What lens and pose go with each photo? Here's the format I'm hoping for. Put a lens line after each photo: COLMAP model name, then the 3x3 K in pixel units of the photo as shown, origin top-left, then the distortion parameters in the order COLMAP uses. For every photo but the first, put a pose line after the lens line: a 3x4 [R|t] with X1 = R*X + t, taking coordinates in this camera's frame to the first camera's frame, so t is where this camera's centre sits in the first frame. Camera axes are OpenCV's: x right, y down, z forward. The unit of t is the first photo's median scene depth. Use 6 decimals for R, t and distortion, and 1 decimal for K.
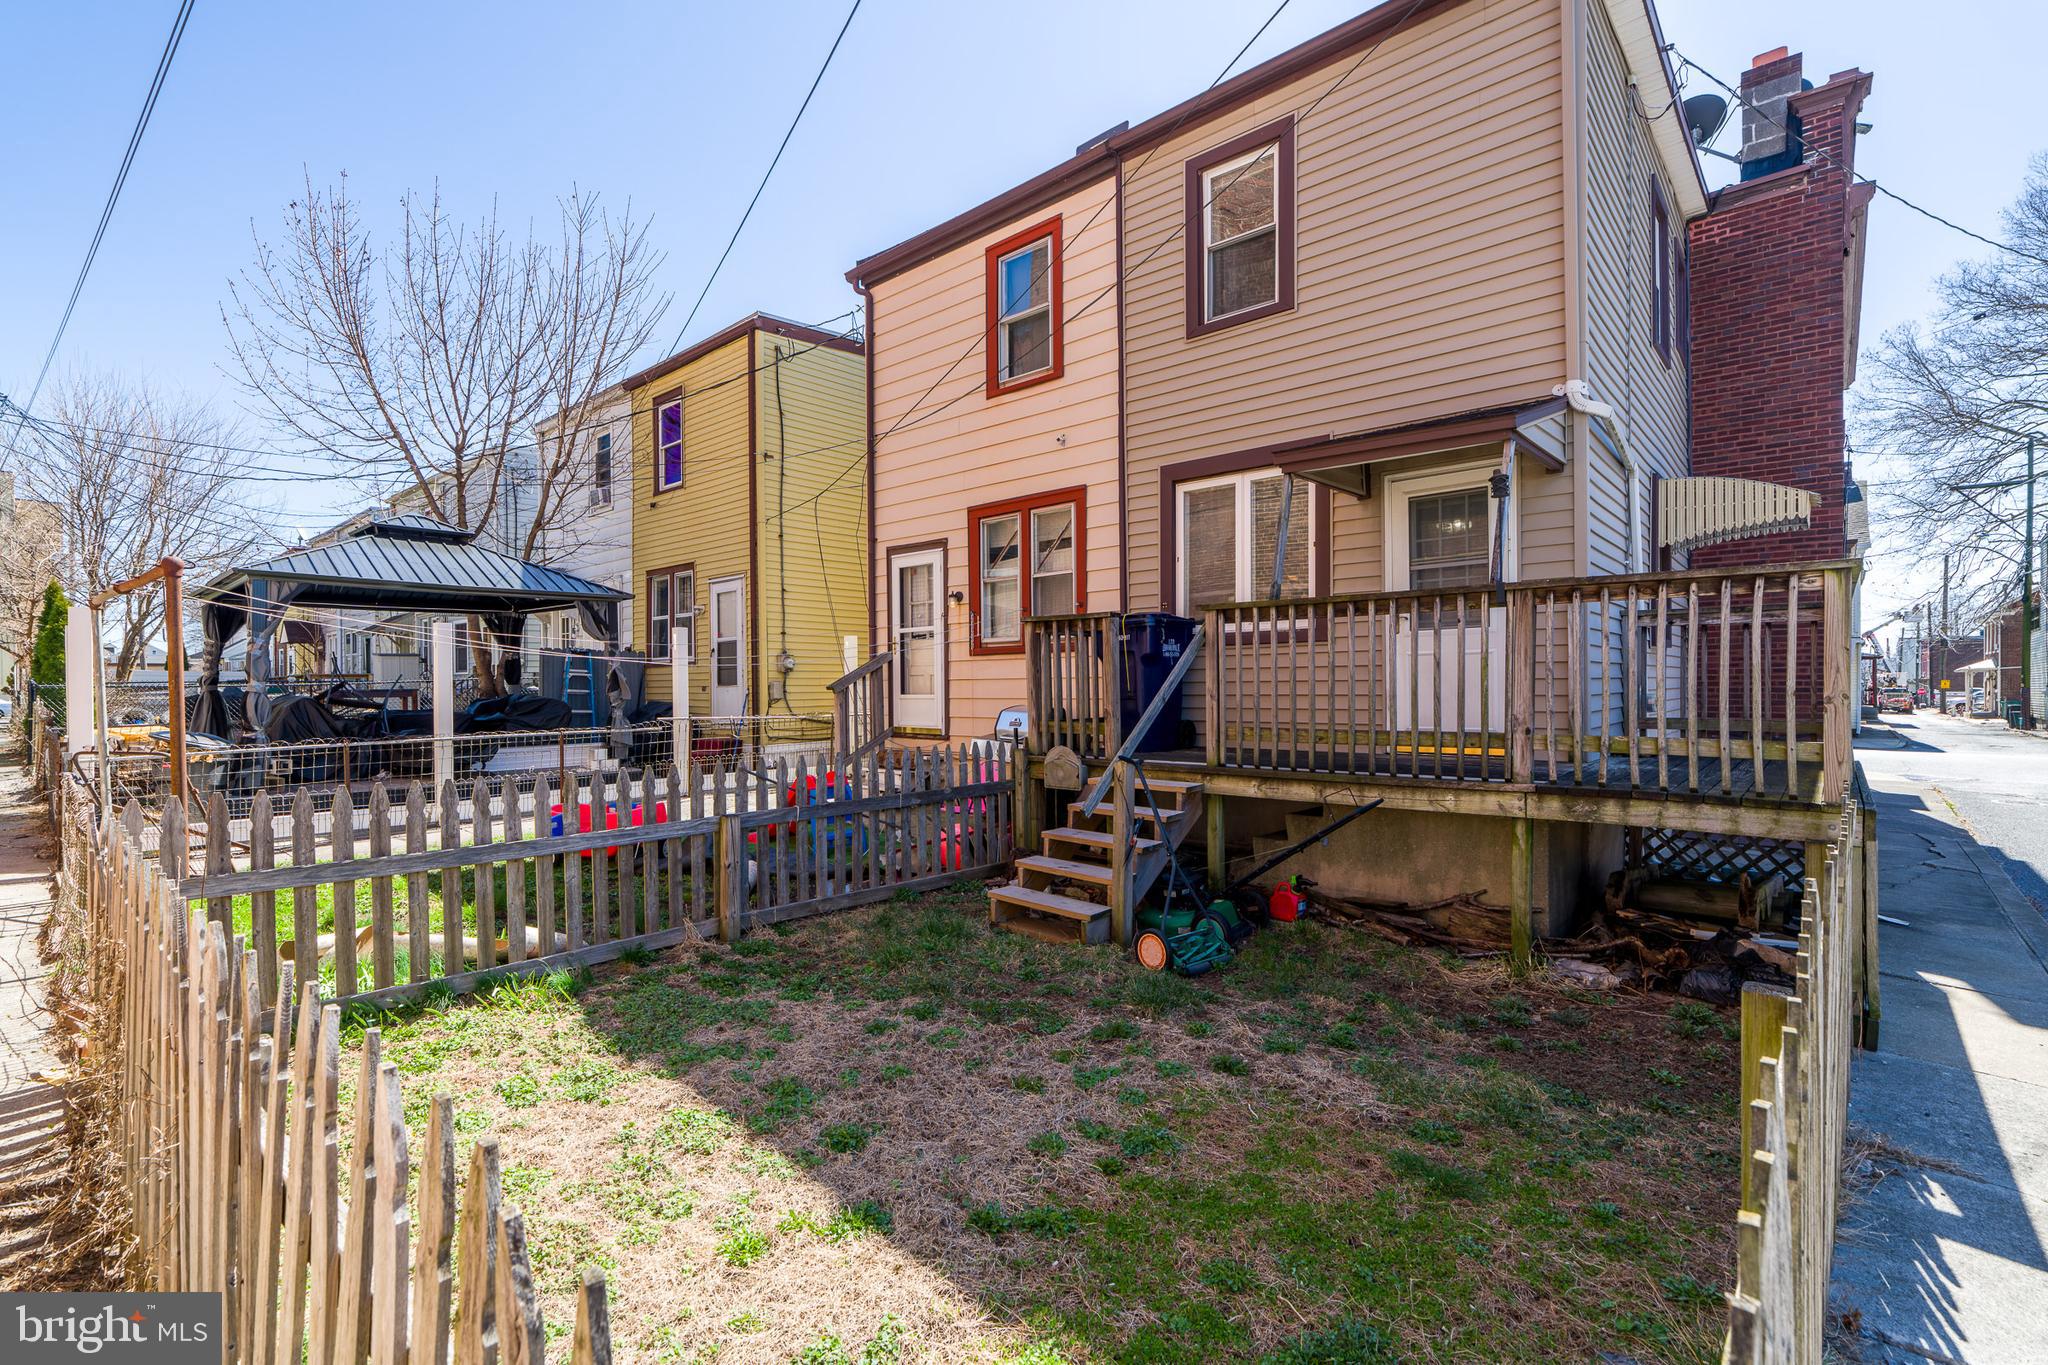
lens RADIAL K [[938.6, 0, 1013.2], [0, 938.6, 711.3], [0, 0, 1]] dist [-0.004022, 0.000026]
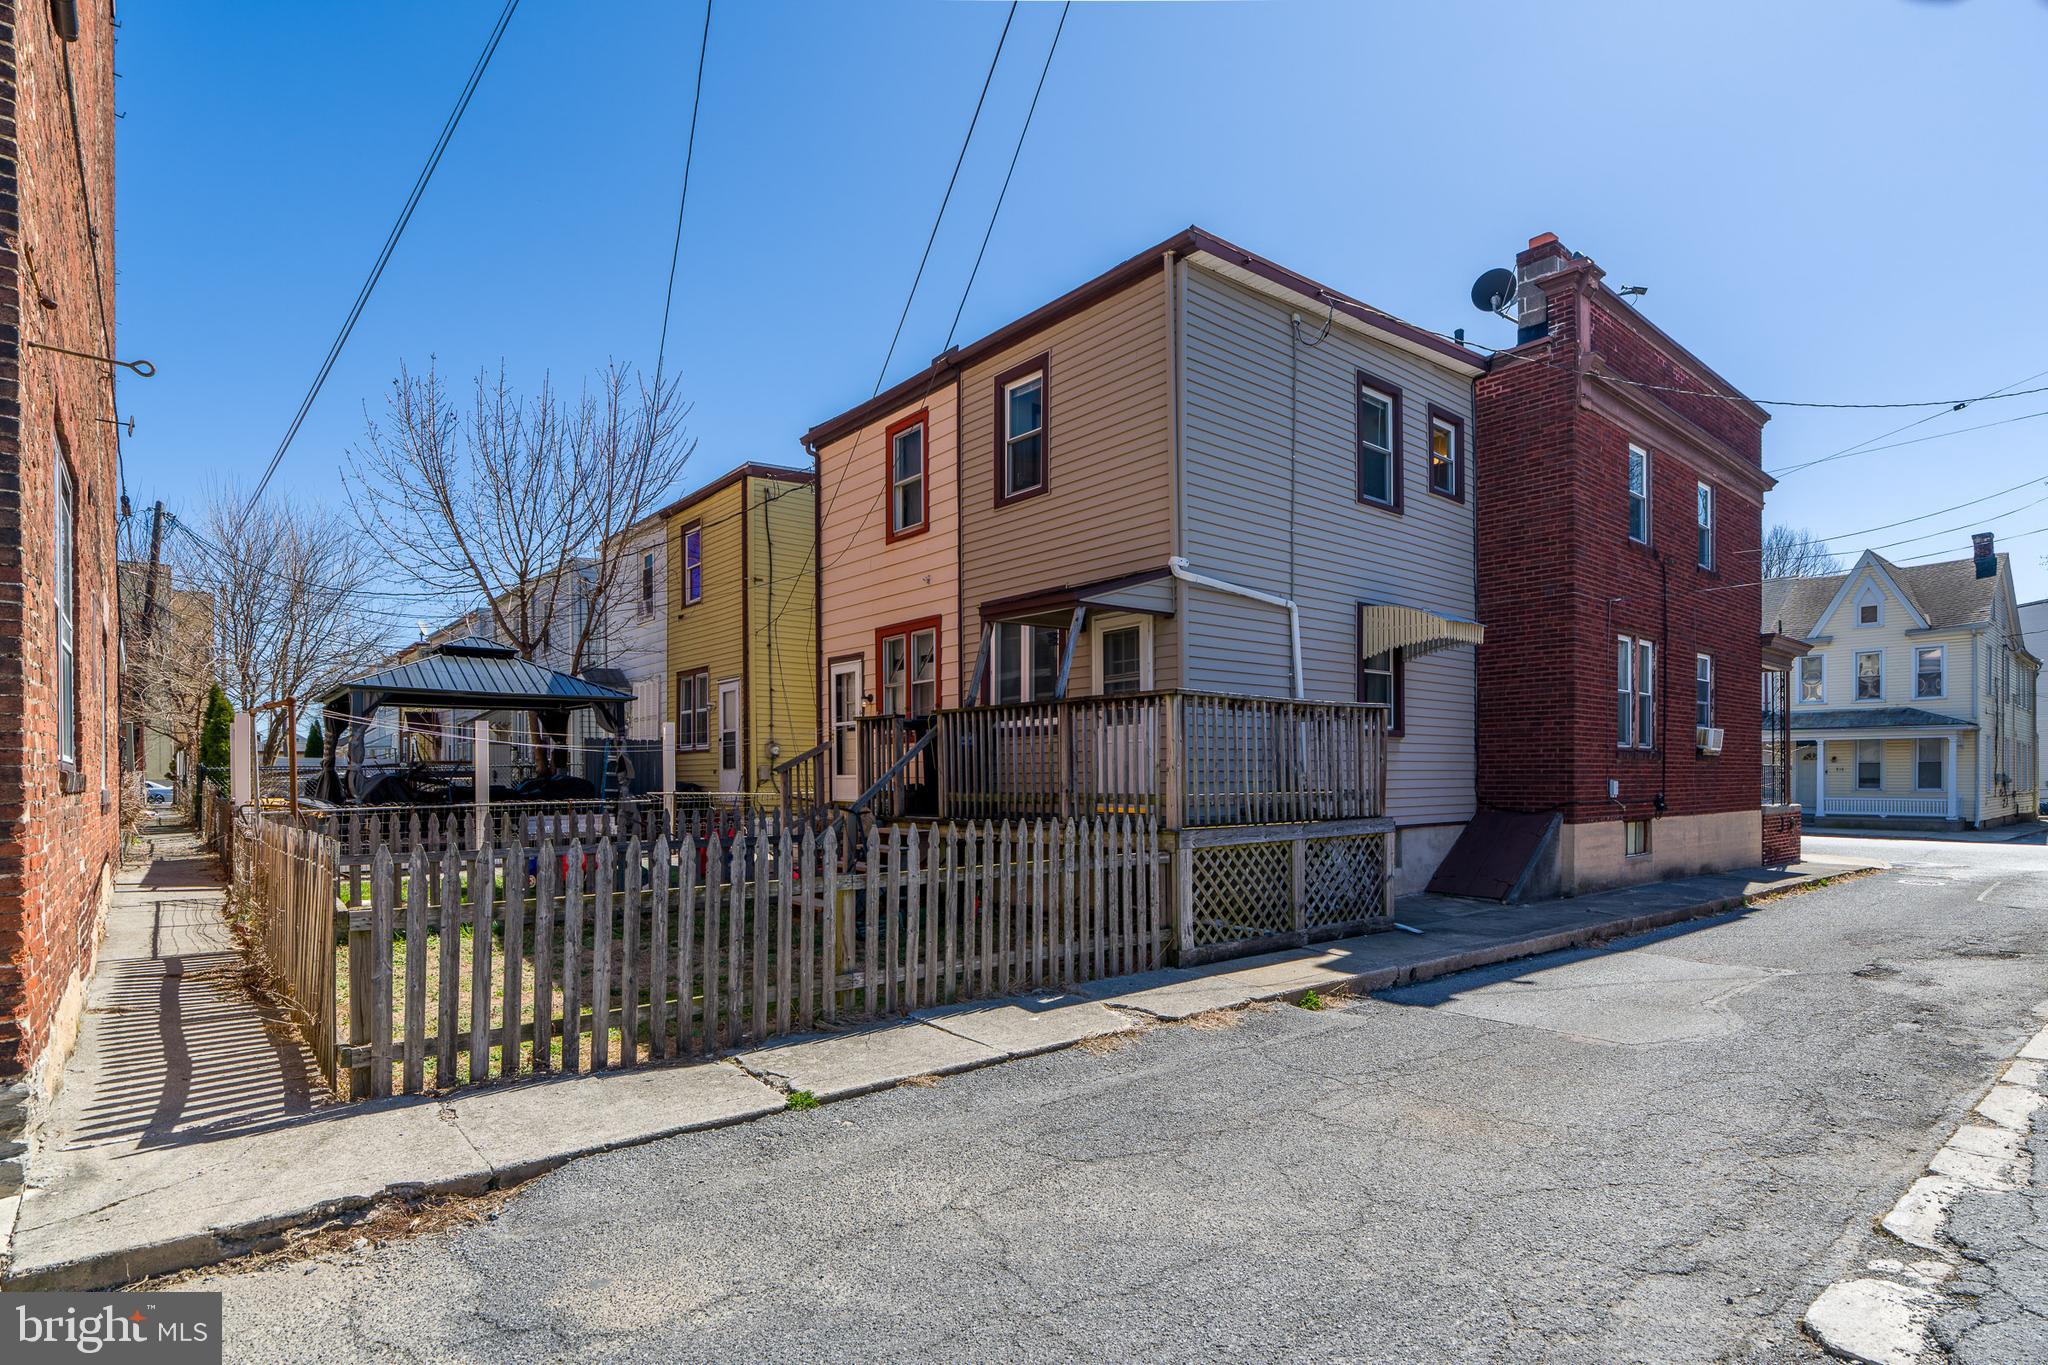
lens RADIAL K [[972.6, 0, 1021.4], [0, 972.6, 804.3], [0, 0, 1]] dist [-0.001851, -0.000180]
pose [[0.994854, 0.005698, -0.101160, 0.256789], [-0.005407, 0.999980, 0.003143, 0.015543], [0.101176, -0.002580, 0.994865, -0.269747]]
